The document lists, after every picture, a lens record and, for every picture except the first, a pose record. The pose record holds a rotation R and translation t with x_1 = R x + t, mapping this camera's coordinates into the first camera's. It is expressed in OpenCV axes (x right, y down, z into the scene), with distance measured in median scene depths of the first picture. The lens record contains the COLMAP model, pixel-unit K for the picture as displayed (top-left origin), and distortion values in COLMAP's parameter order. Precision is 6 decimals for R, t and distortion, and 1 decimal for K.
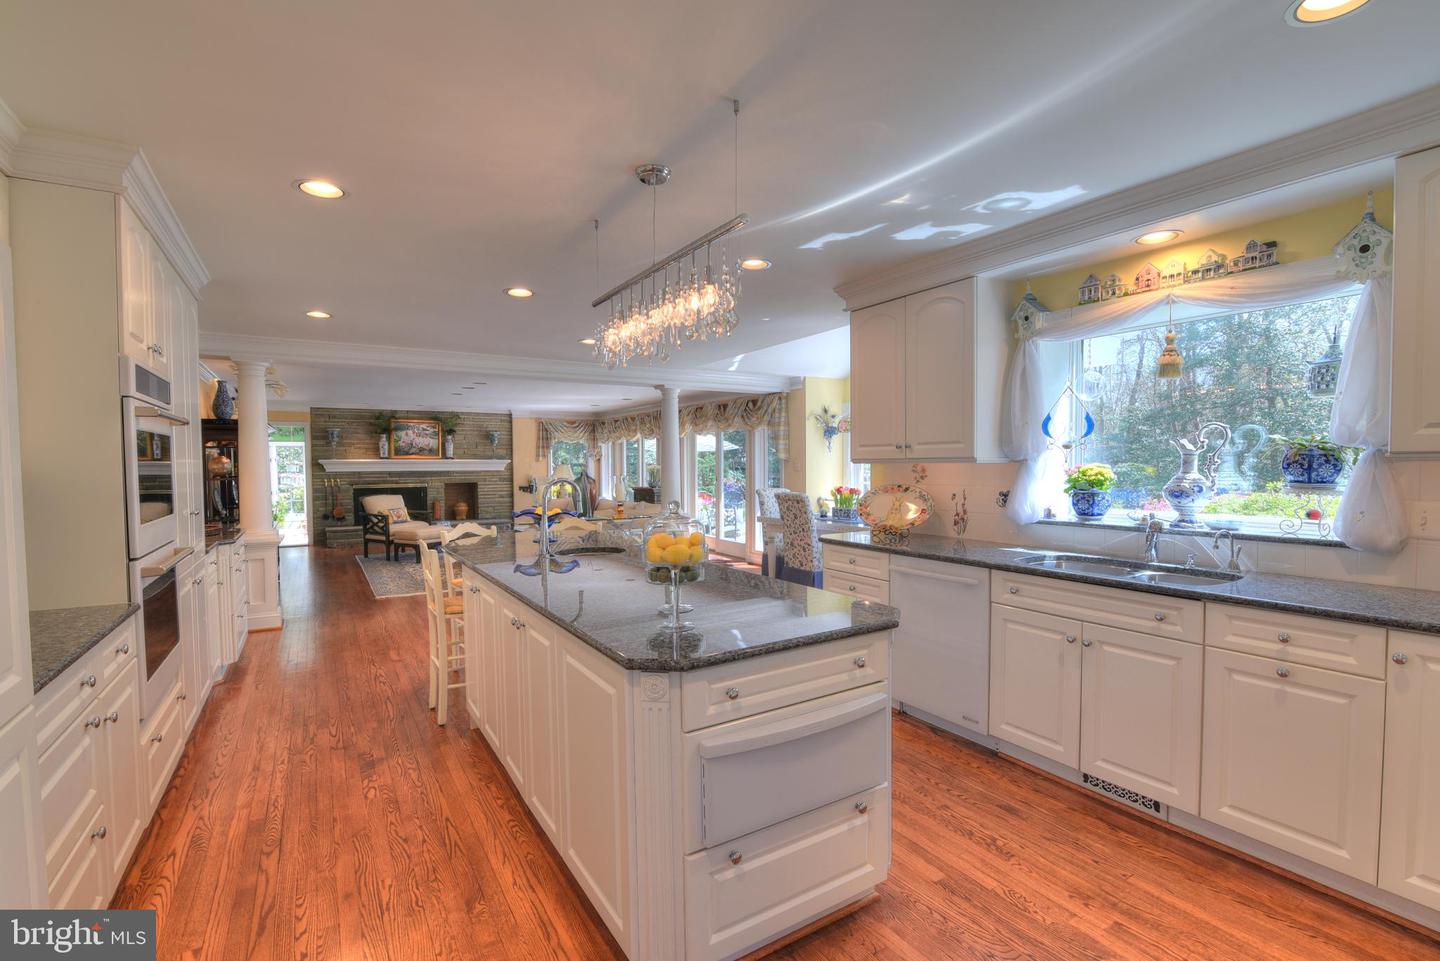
lens RADIAL K [[660.5, 0, 718.6], [0, 660.5, 488.1], [0, 0, 1]] dist [-0.016244, 0.000699]
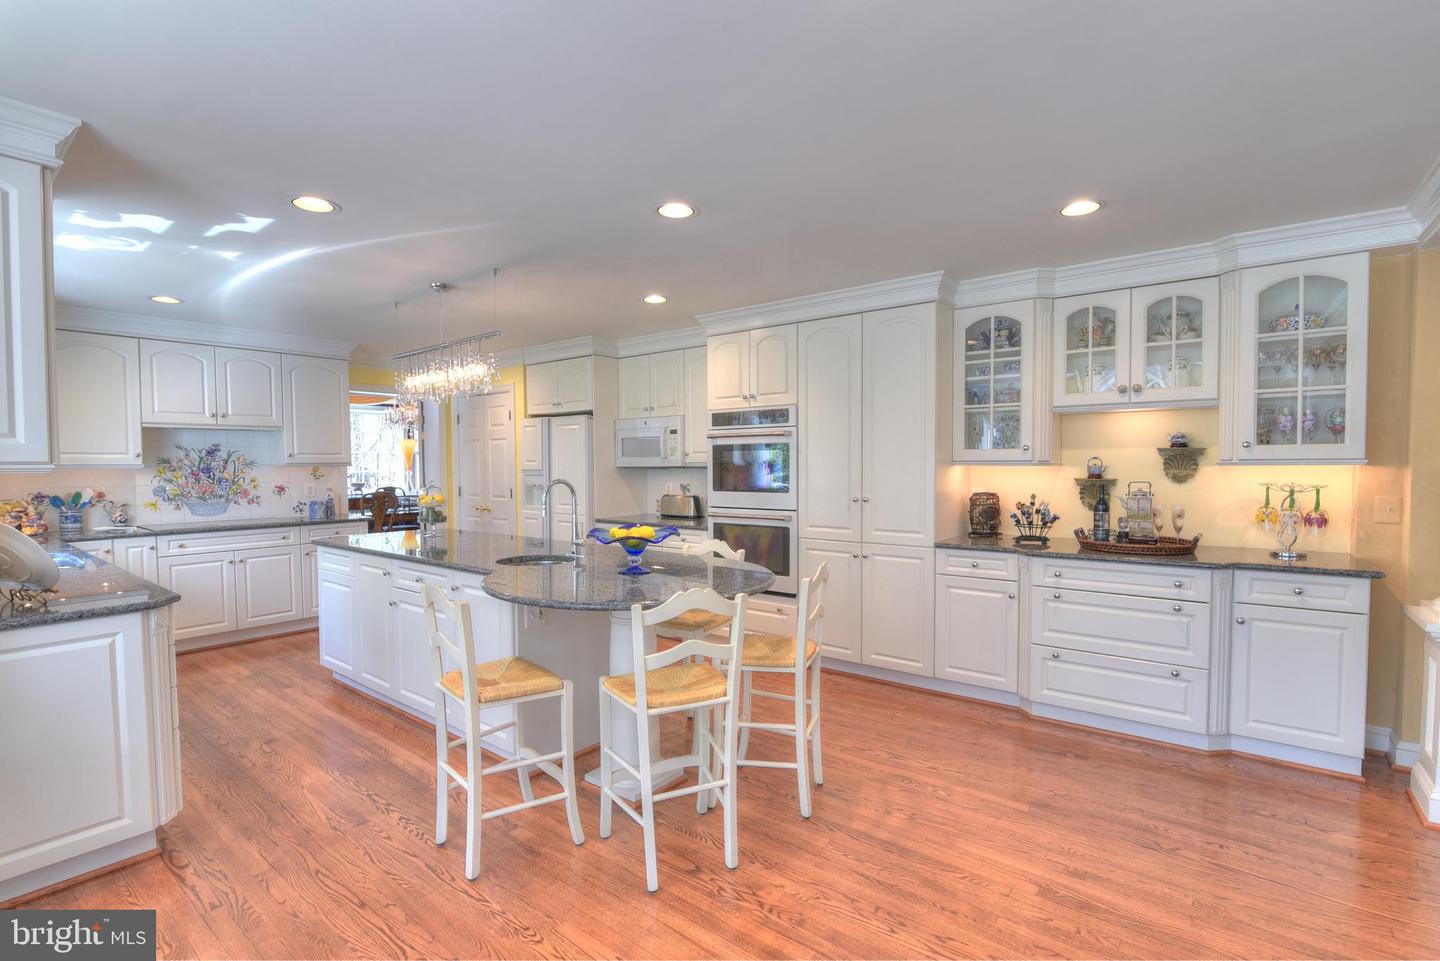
lens RADIAL K [[660.5, 0, 718.6], [0, 660.5, 488.1], [0, 0, 1]] dist [-0.016244, 0.000699]
pose [[-0.936830, 0.026193, -0.348802, -0.119136], [-0.000952, 0.996998, 0.077425, -0.081035], [0.349783, 0.072866, -0.933993, 2.070064]]
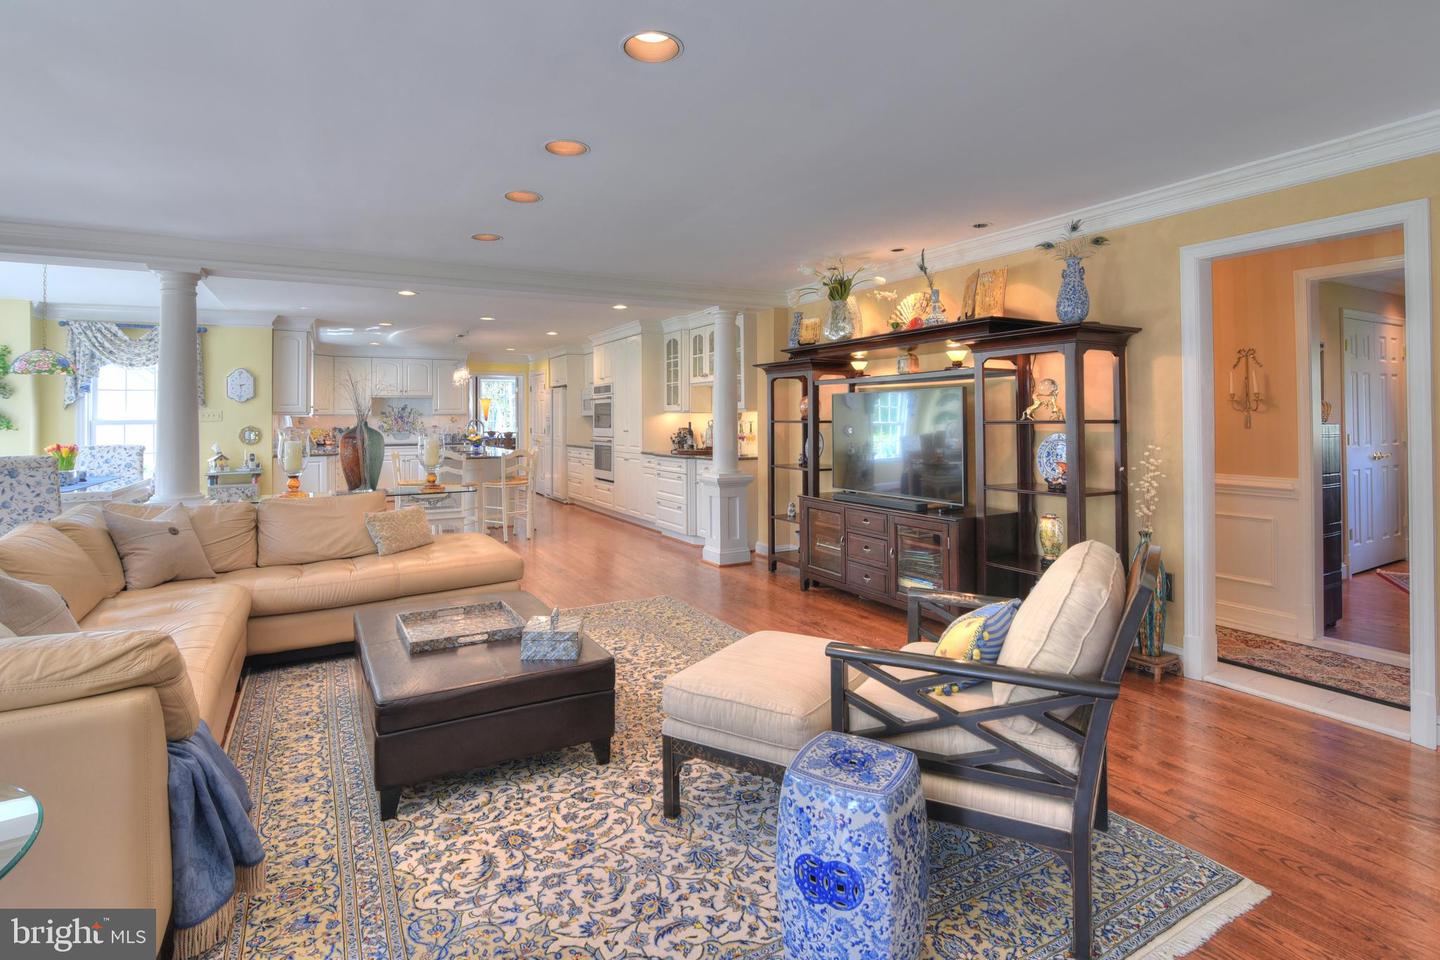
lens RADIAL K [[699.1, 0, 718.8], [0, 699.1, 412.3], [0, 0, 1]] dist [-0.002722, -0.000159]
pose [[-0.999141, 0.014615, 0.038783, -1.260971], [0.015776, 0.999431, 0.029809, -0.106107], [-0.038325, 0.030395, -0.998803, 3.623384]]
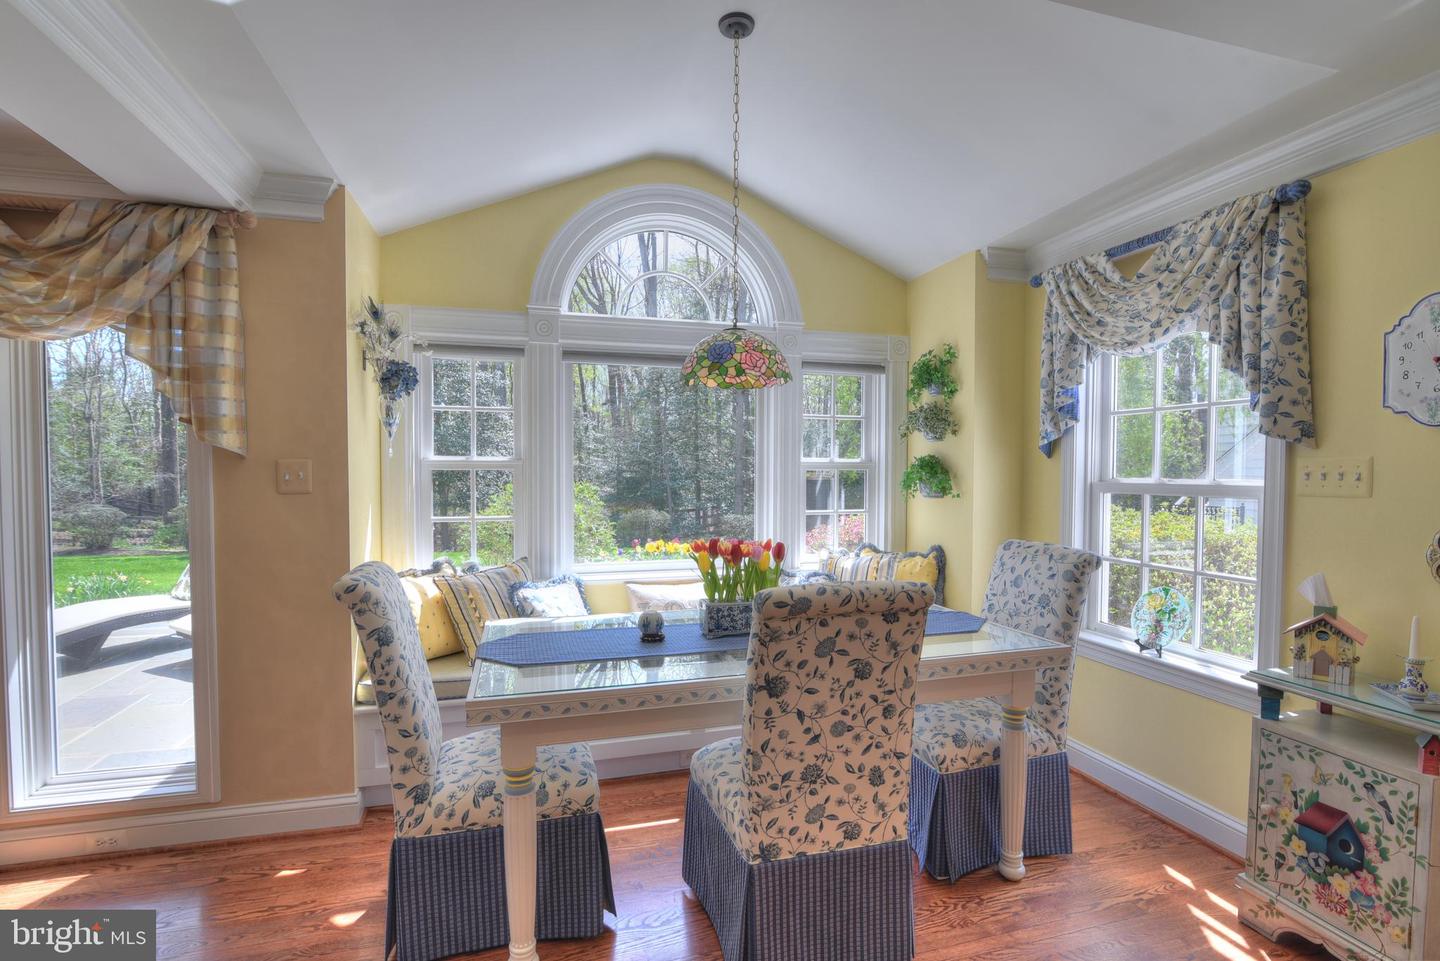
lens RADIAL K [[660.5, 0, 718.6], [0, 660.5, 488.1], [0, 0, 1]] dist [-0.016244, 0.000699]
pose [[0.265973, -0.024505, 0.963669, -0.293565], [0.029623, 0.999412, 0.017238, -0.070733], [-0.963525, 0.023962, 0.266542, 1.845705]]
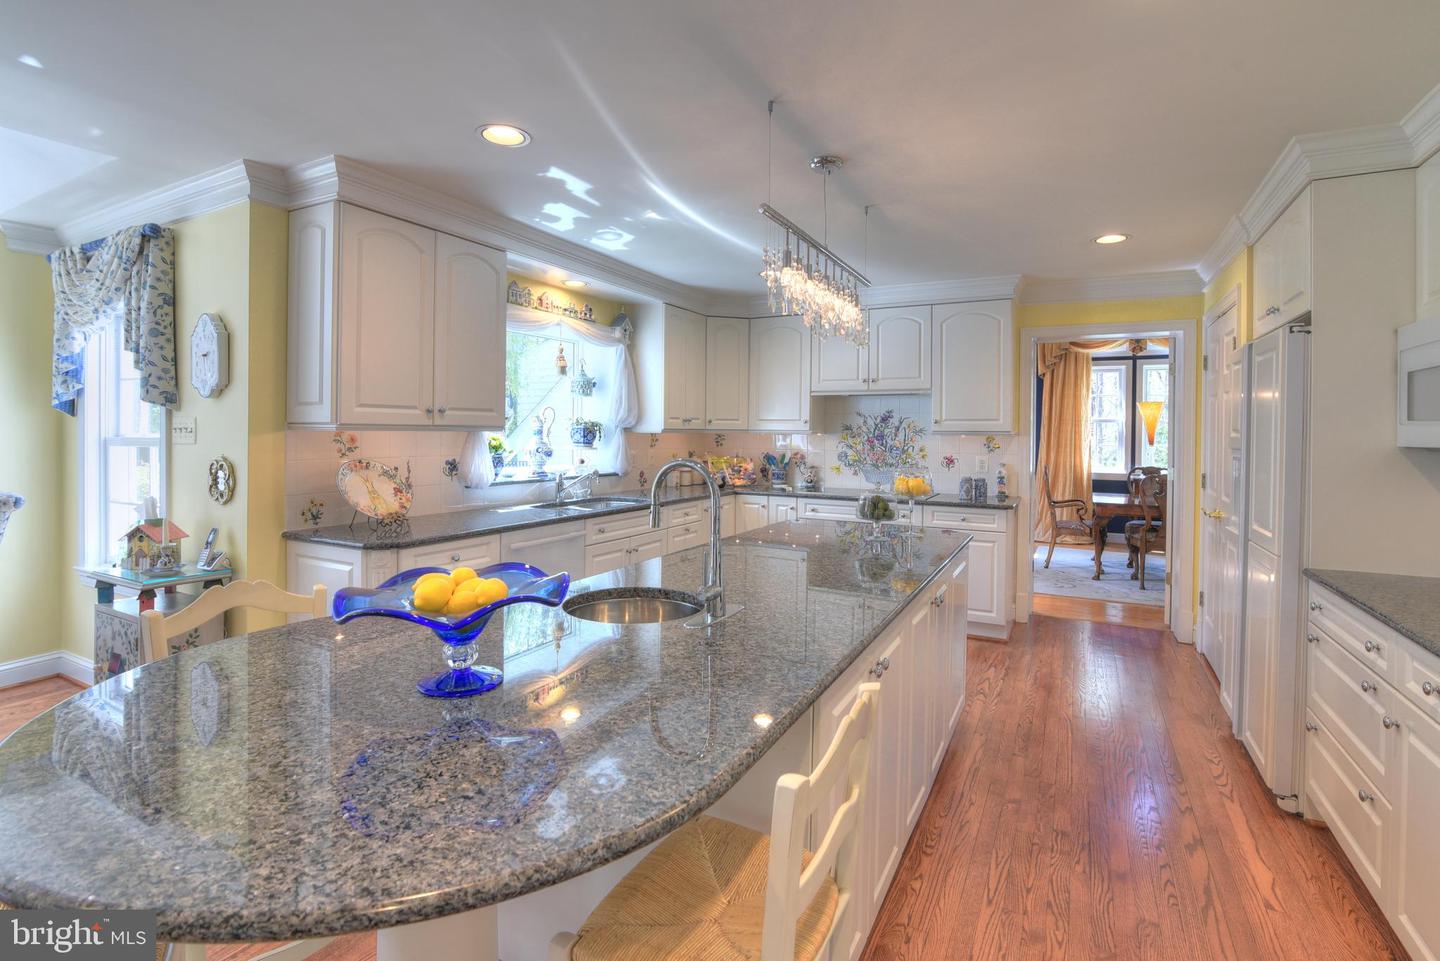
lens RADIAL K [[676.8, 0, 720.0], [0, 676.8, 438.1], [0, 0, 1]] dist [-0.015991, 0.000223]
pose [[-0.503697, -0.005855, 0.863860, -0.717405], [0.026674, 0.999395, 0.022327, -0.043913], [-0.863468, 0.034289, -0.503236, 1.275600]]
